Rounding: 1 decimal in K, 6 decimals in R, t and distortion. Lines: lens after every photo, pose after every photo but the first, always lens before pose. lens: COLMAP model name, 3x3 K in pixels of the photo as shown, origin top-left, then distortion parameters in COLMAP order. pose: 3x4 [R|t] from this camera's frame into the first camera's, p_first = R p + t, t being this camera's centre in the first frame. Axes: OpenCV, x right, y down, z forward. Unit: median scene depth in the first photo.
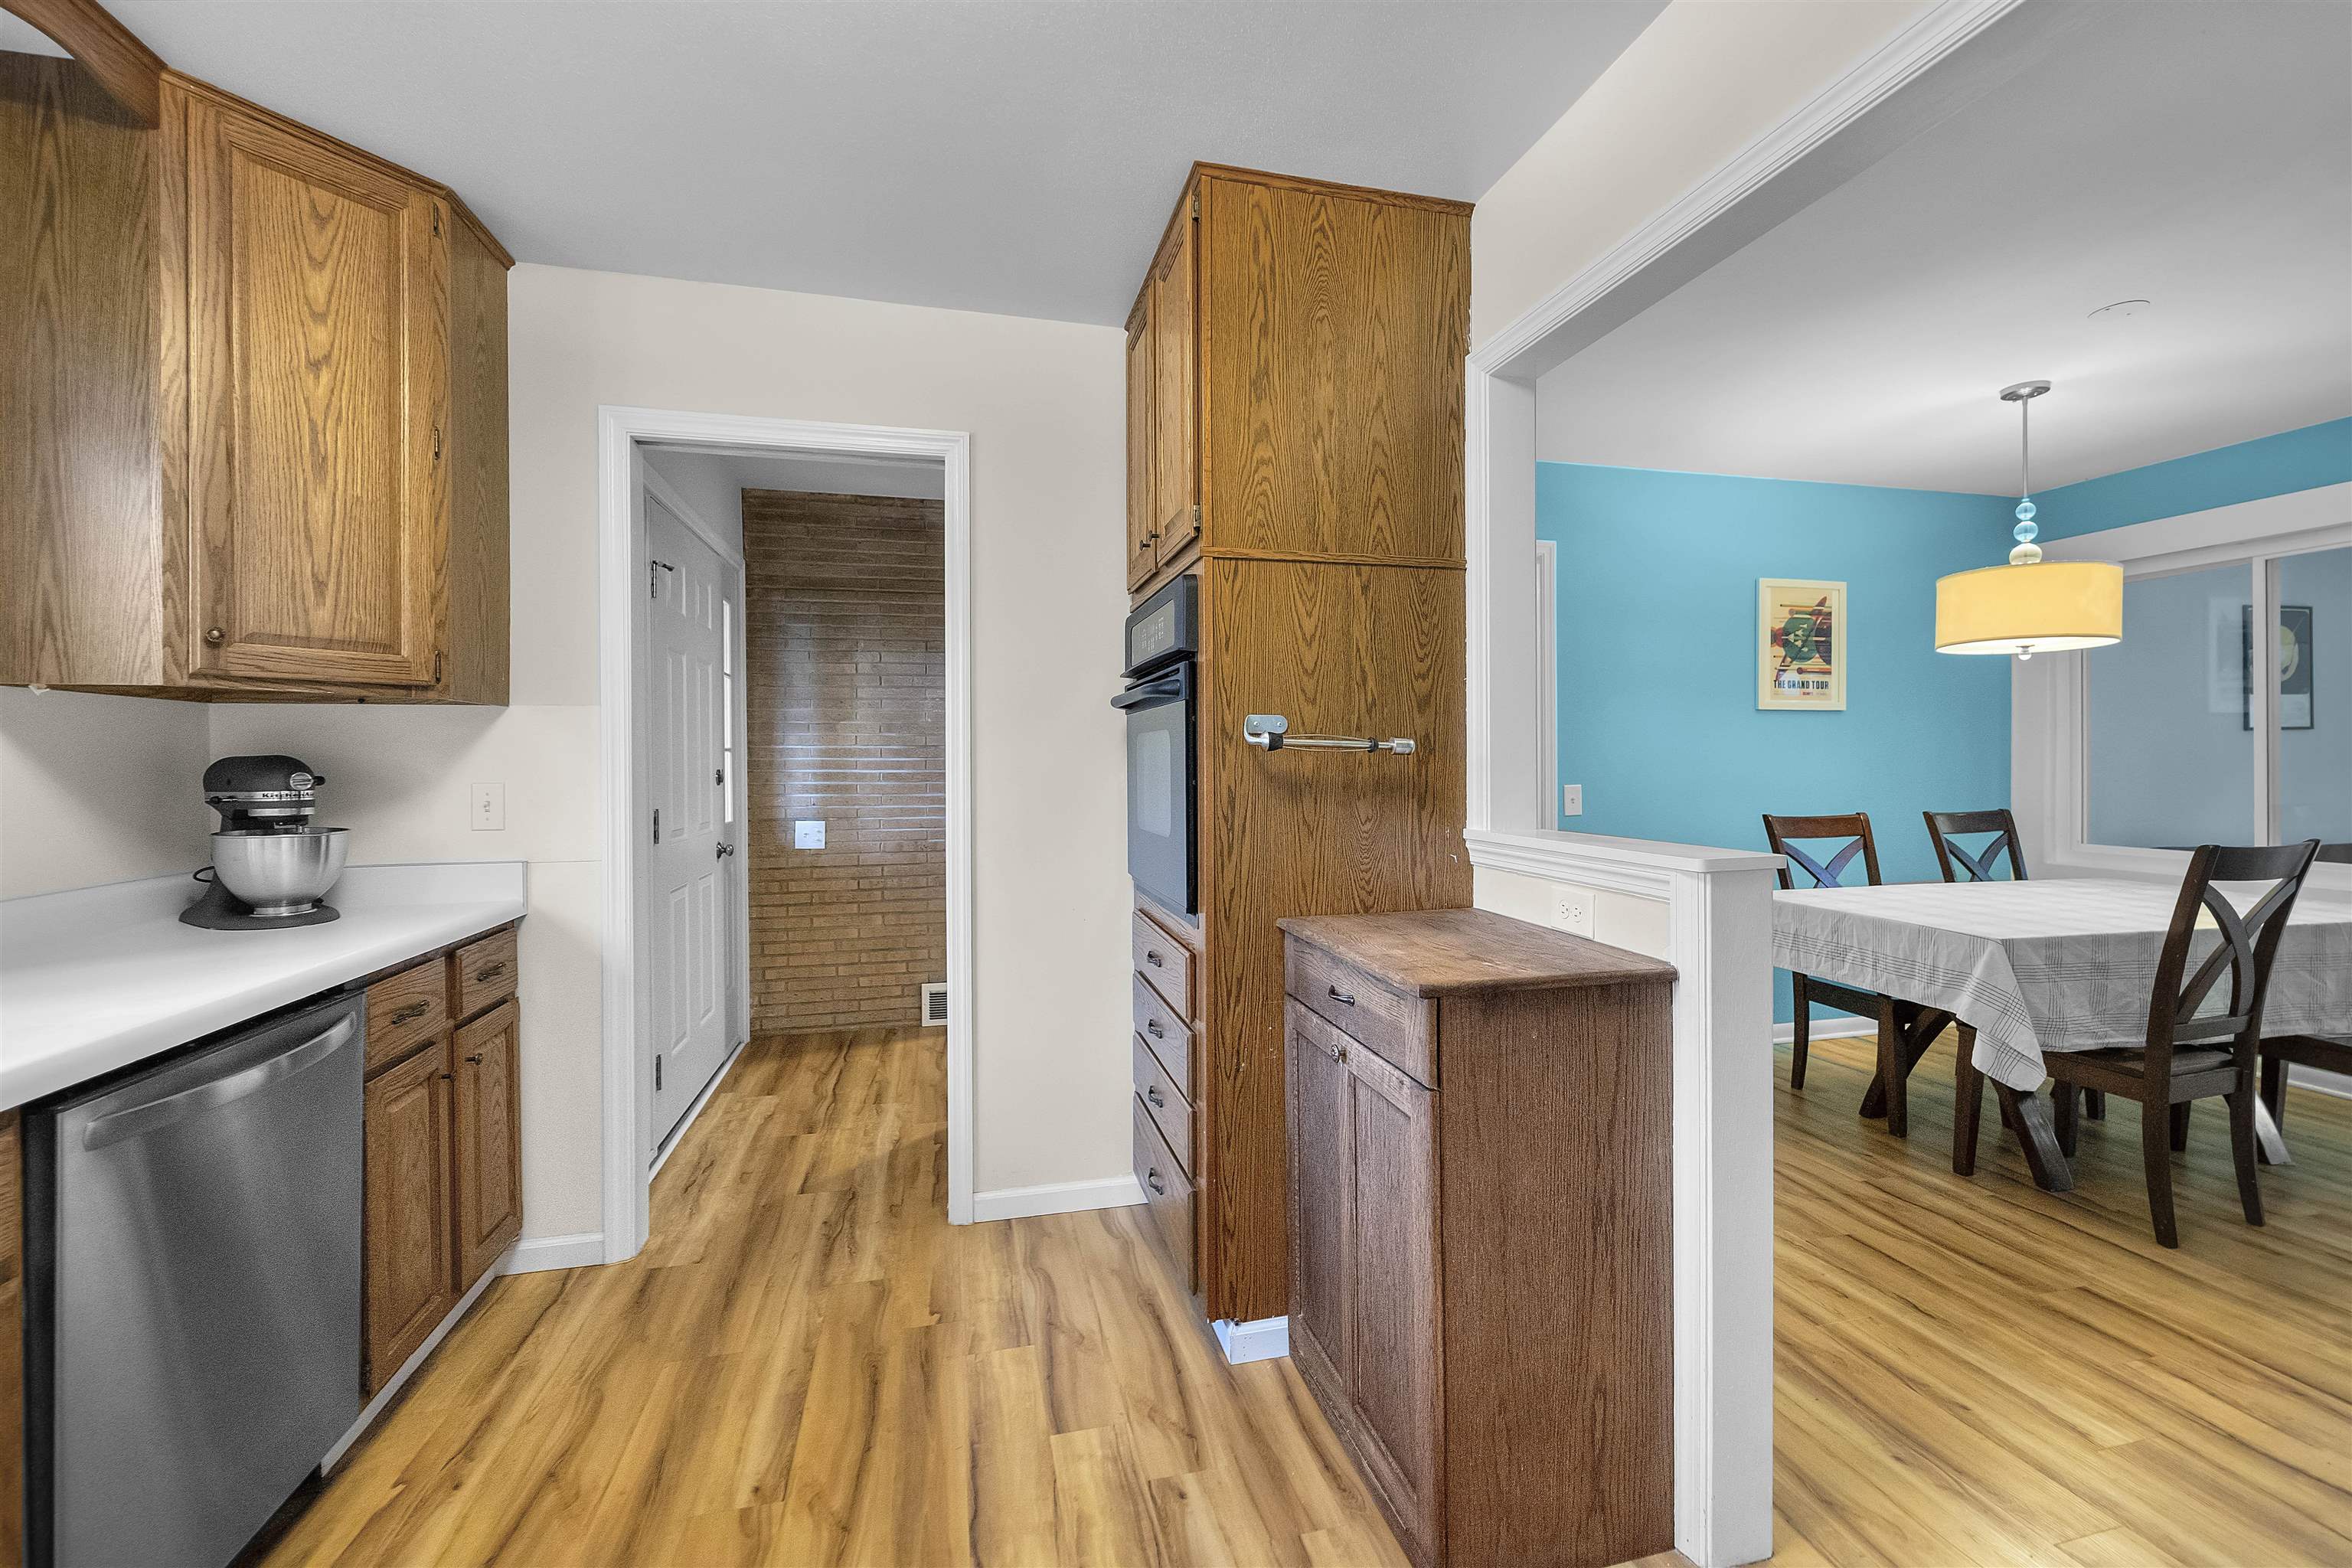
lens RADIAL K [[967.5, 0, 1174.1], [0, 967.5, 766.8], [0, 0, 1]] dist [0.000227, -0.000807]
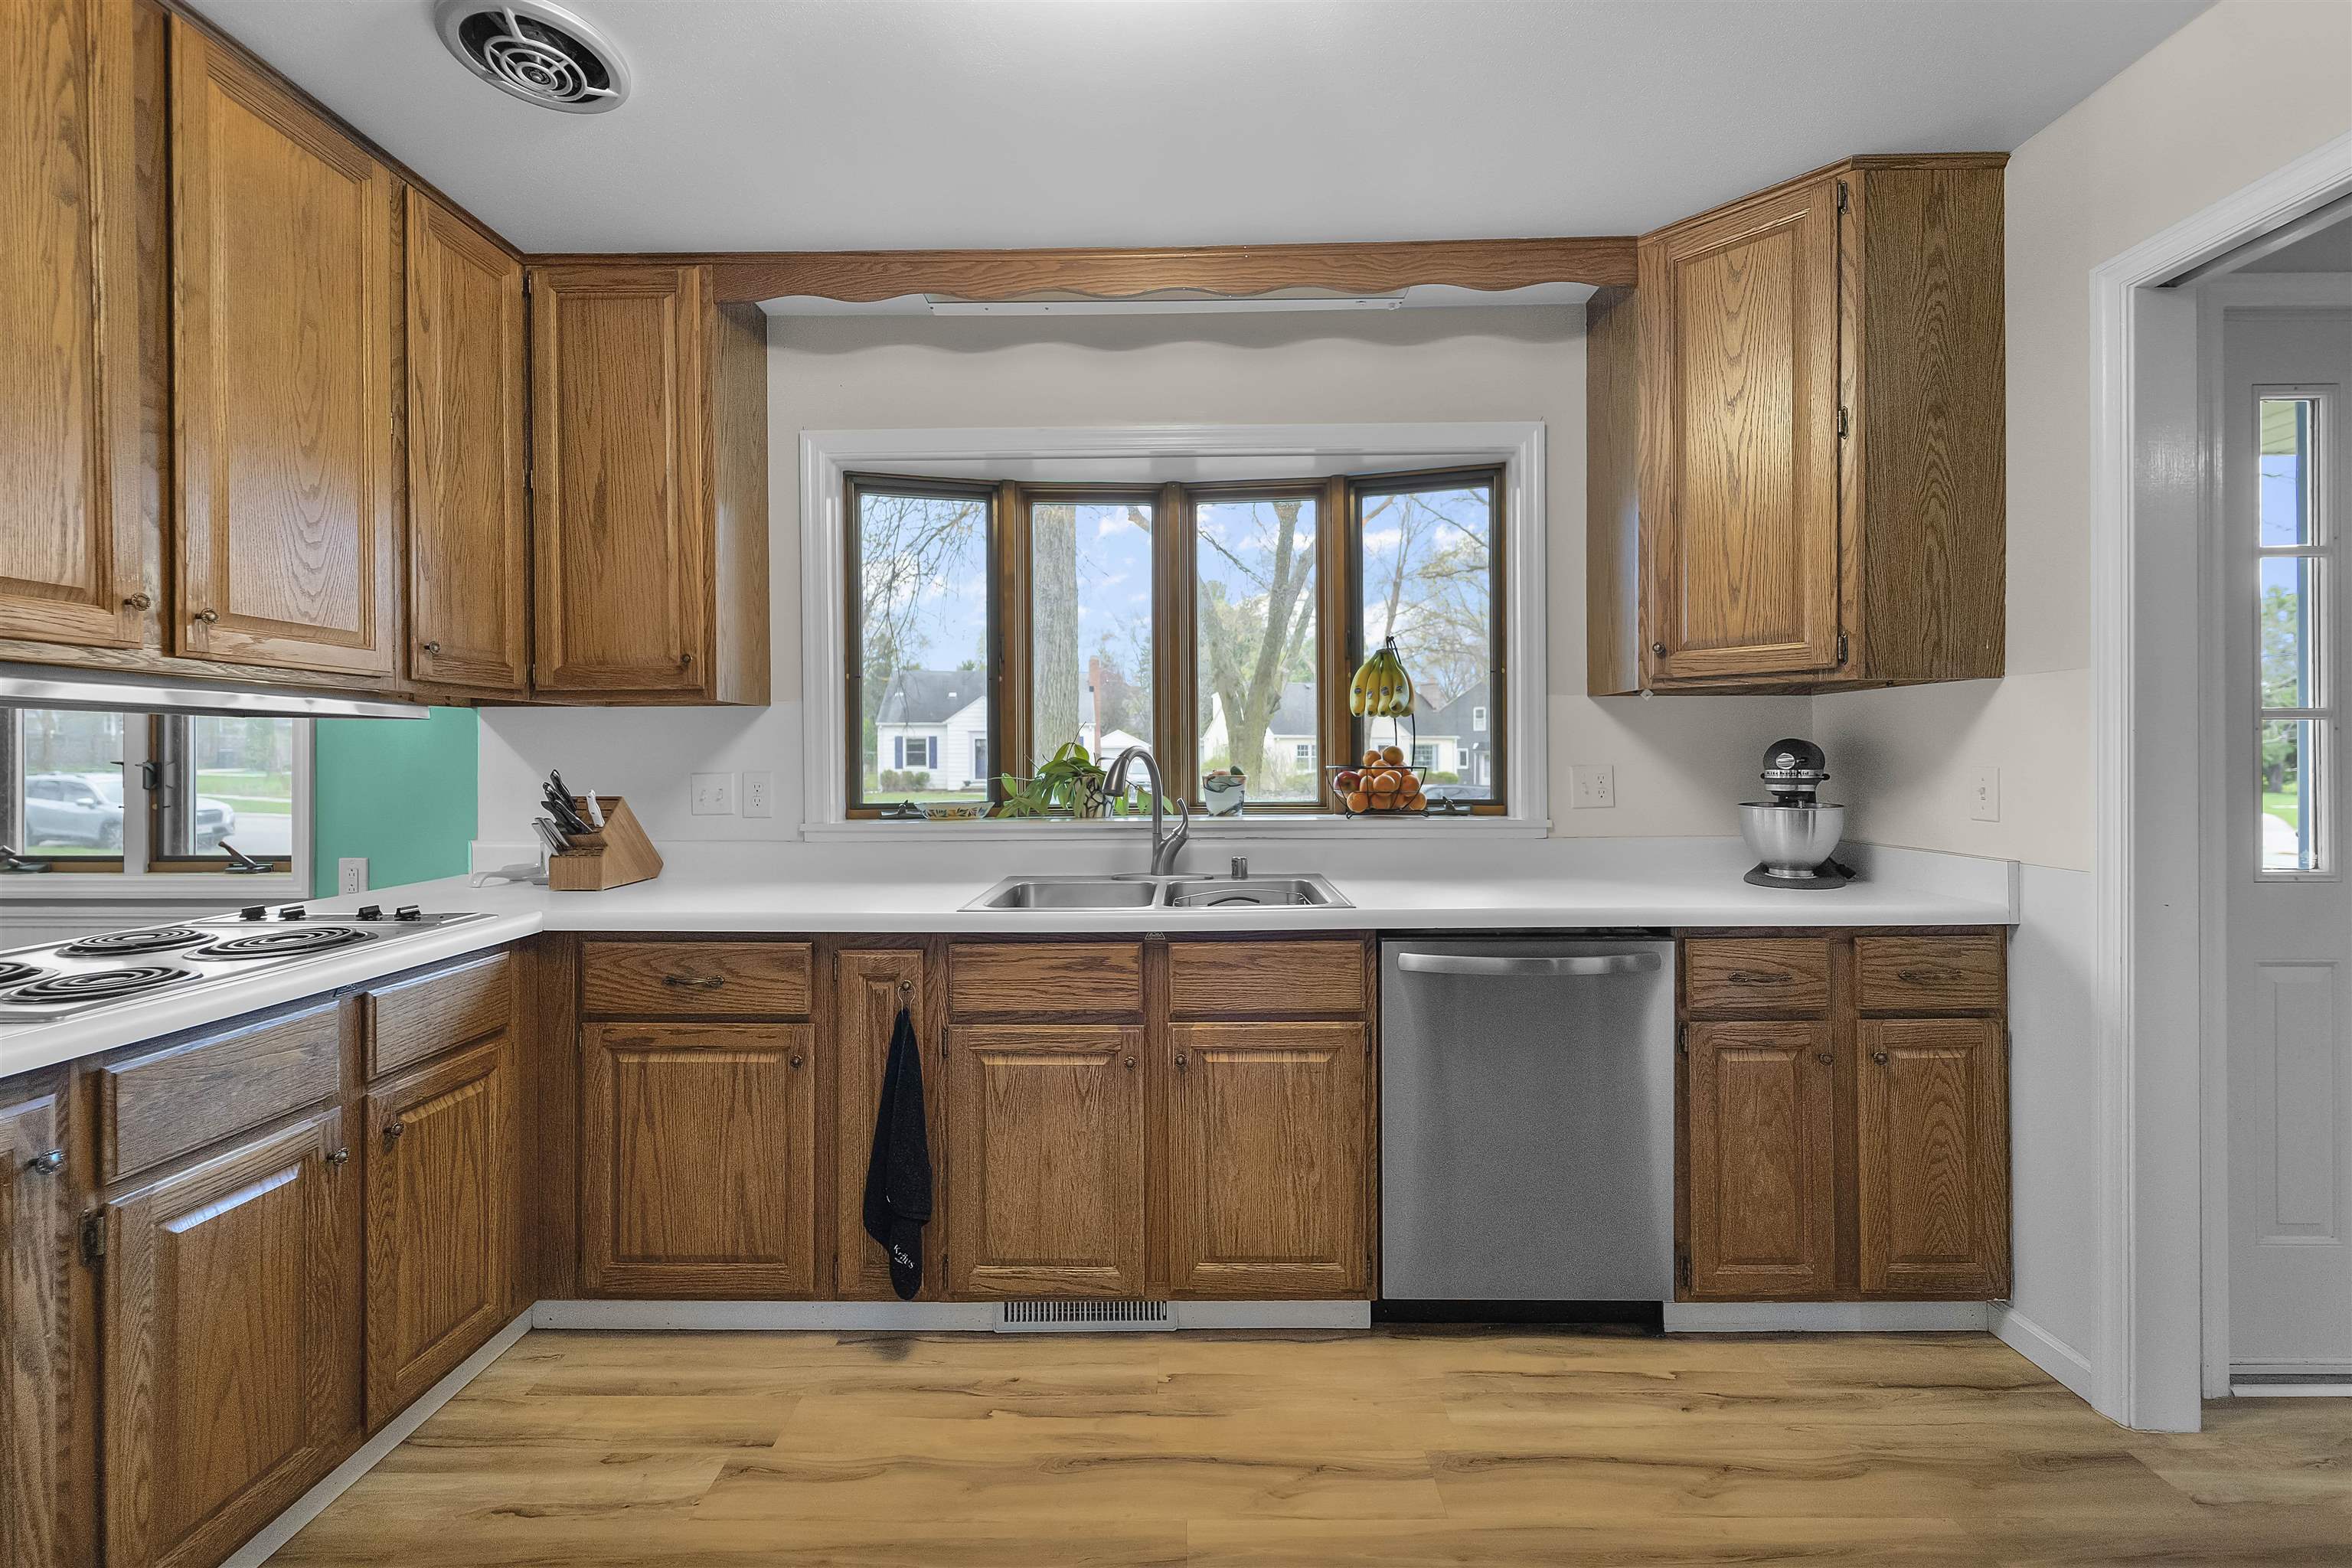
lens RADIAL K [[939.9, 0, 1179.1], [0, 939.9, 759.5], [0, 0, 1]] dist [-0.000116, -0.000362]
pose [[-0.242116, 0.009356, -0.970202, 0.332251], [-0.000624, 0.999952, 0.009799, 0.002209], [0.970247, 0.002978, -0.242098, 0.556980]]
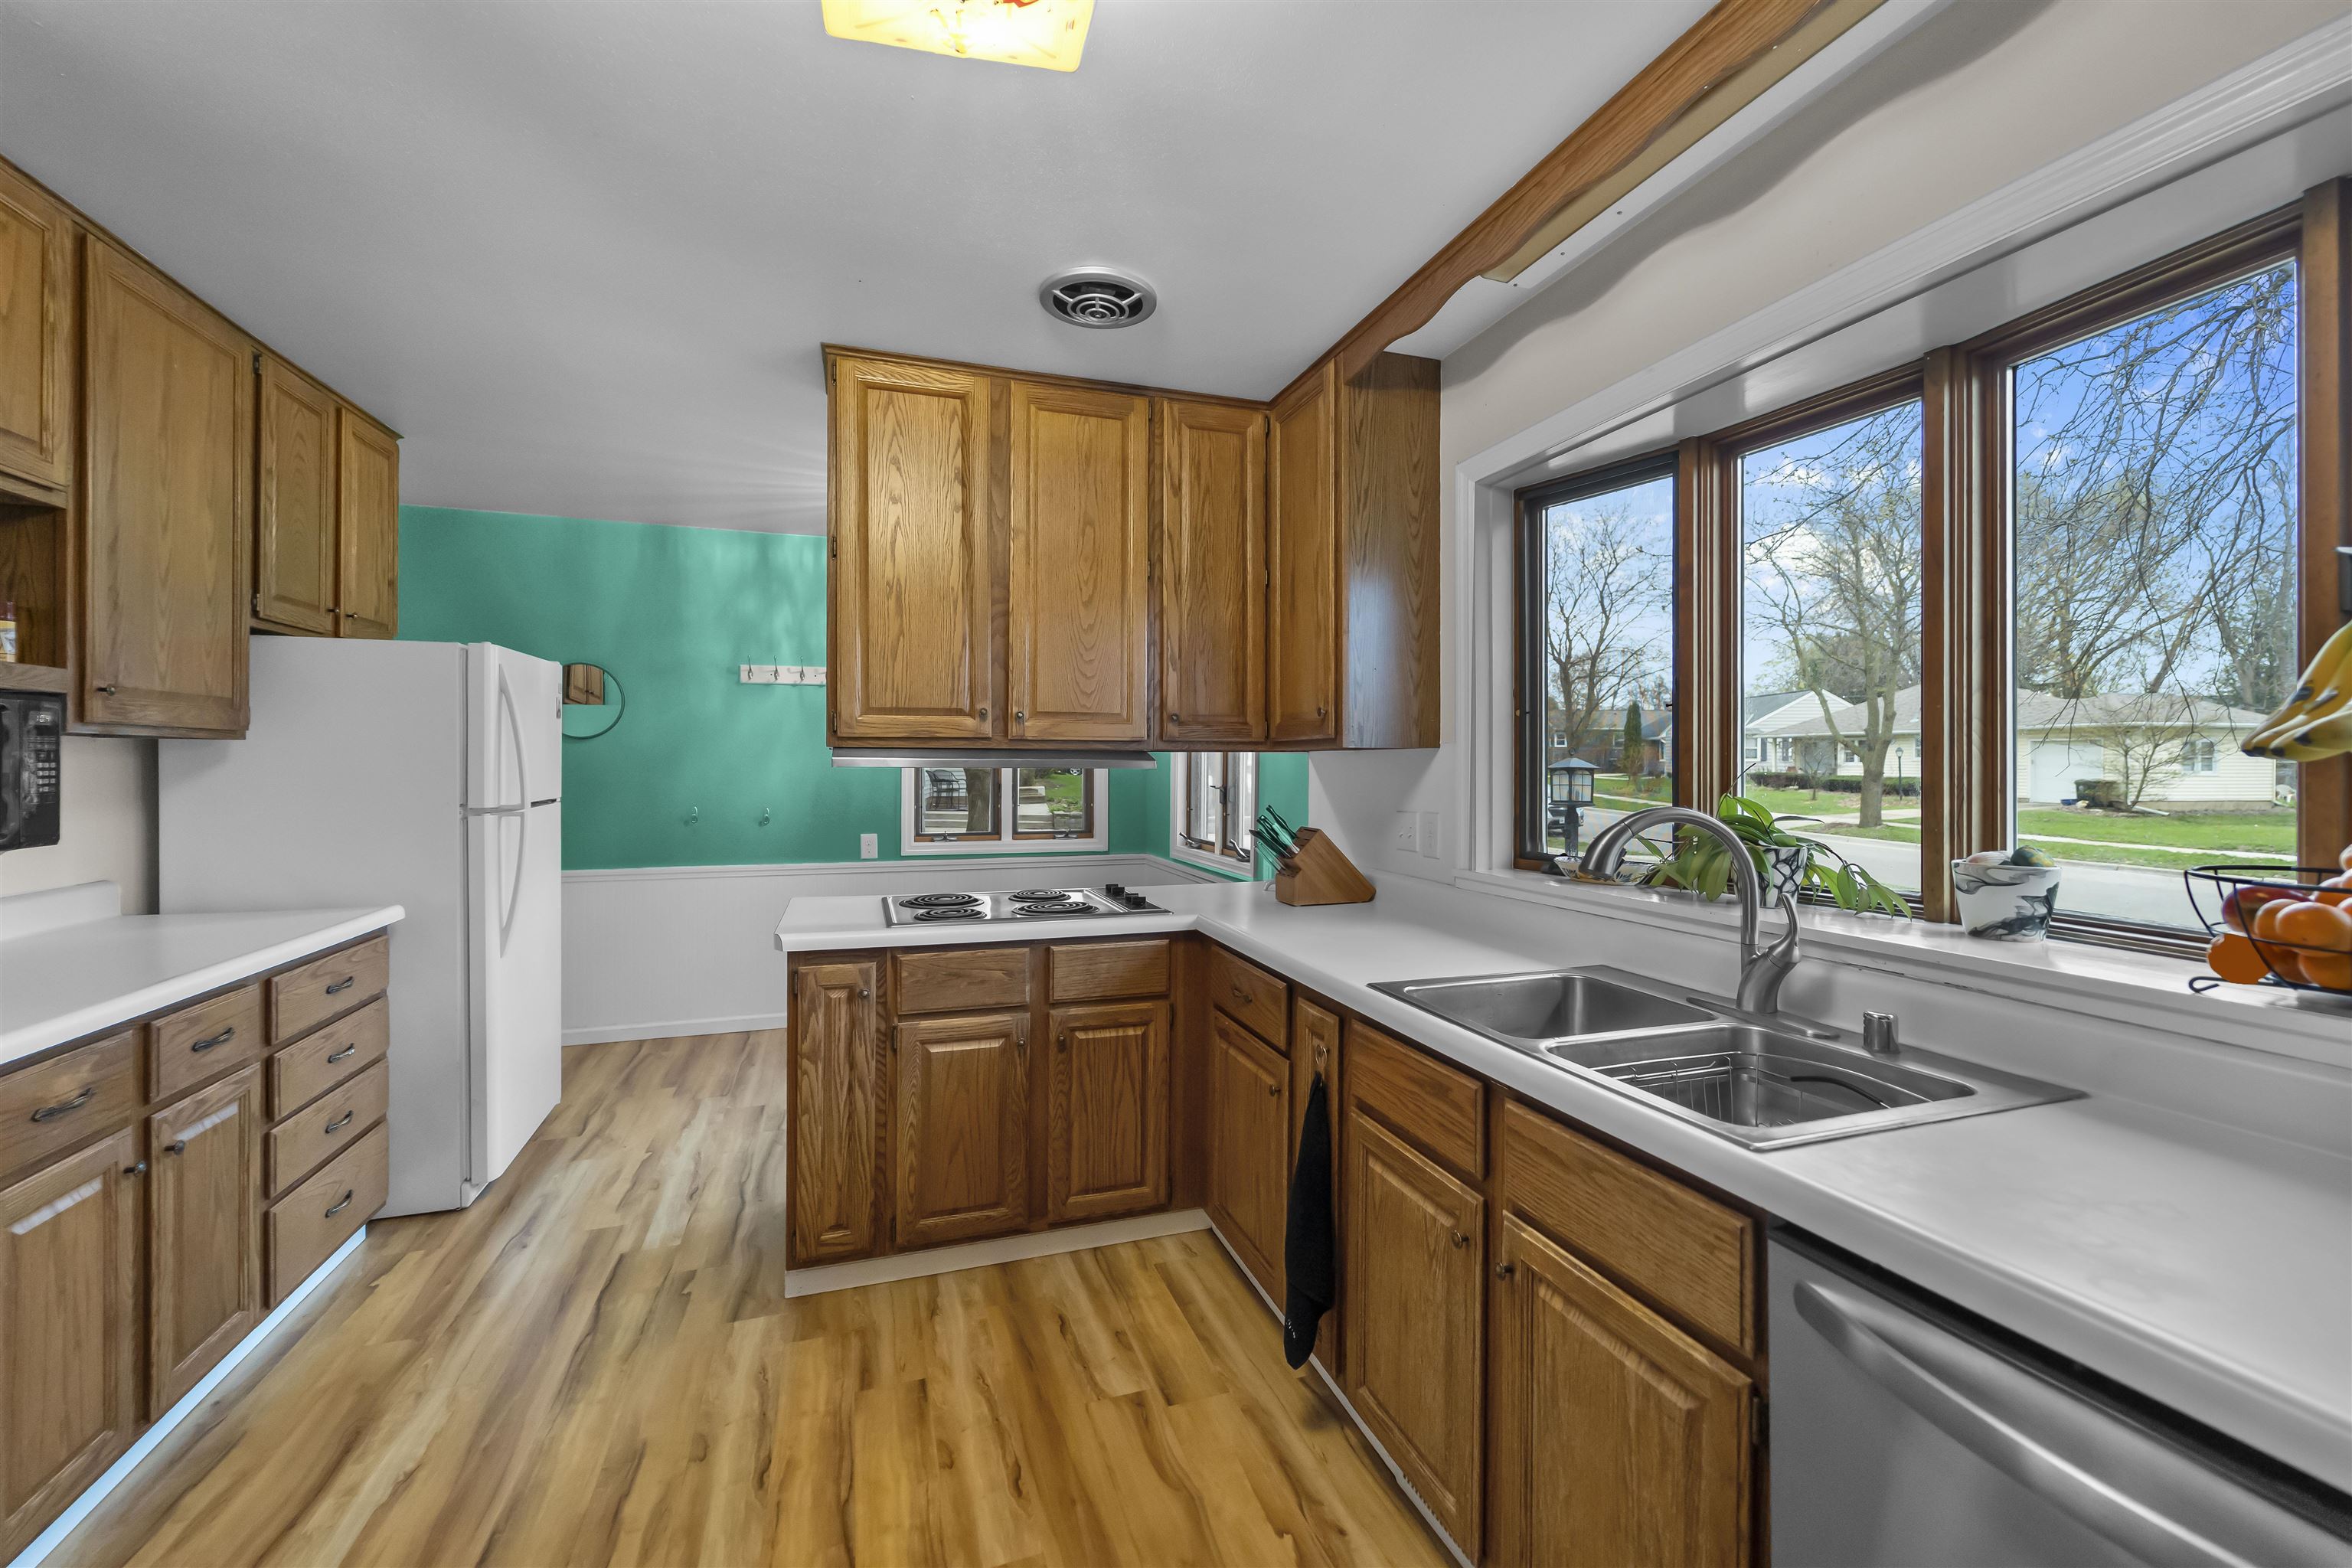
lens RADIAL K [[951.7, 0, 1186.9], [0, 951.7, 759.7], [0, 0, 1]] dist [-0.007141, 0.000018]
pose [[-0.995067, 0.002391, -0.099174, -0.281391], [0.002023, 0.999991, 0.003807, -0.045001], [0.099182, 0.003587, -0.995063, 0.958183]]
